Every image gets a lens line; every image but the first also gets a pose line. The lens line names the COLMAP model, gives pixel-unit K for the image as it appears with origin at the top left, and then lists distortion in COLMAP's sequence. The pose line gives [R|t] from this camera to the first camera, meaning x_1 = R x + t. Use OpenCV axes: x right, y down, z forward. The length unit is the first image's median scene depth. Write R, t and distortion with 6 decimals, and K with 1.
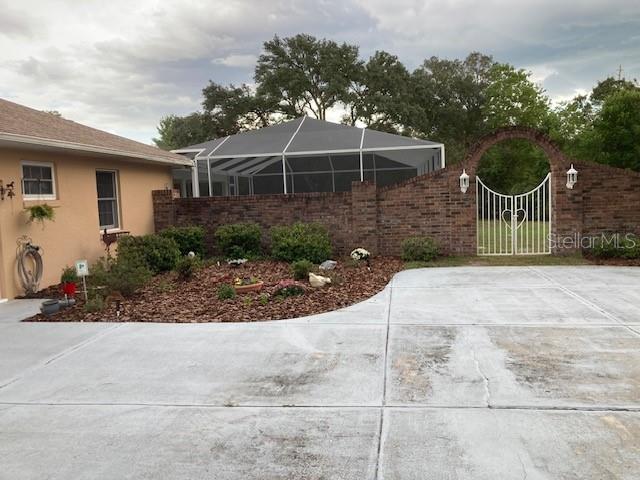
lens RADIAL K [[533.4, 0, 318.1], [0, 533.4, 238.5], [0, 0, 1]] dist [0.024898, -0.003327]
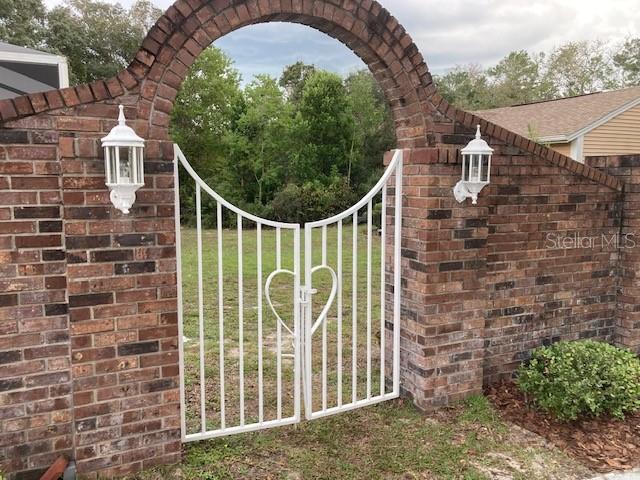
lens RADIAL K [[533.4, 0, 318.1], [0, 533.4, 238.5], [0, 0, 1]] dist [0.024898, -0.003327]
pose [[0.828865, -0.025240, 0.558879, 0.211501], [0.018025, 0.999668, 0.018415, -0.076200], [-0.559158, -0.005190, 0.829045, 0.756279]]
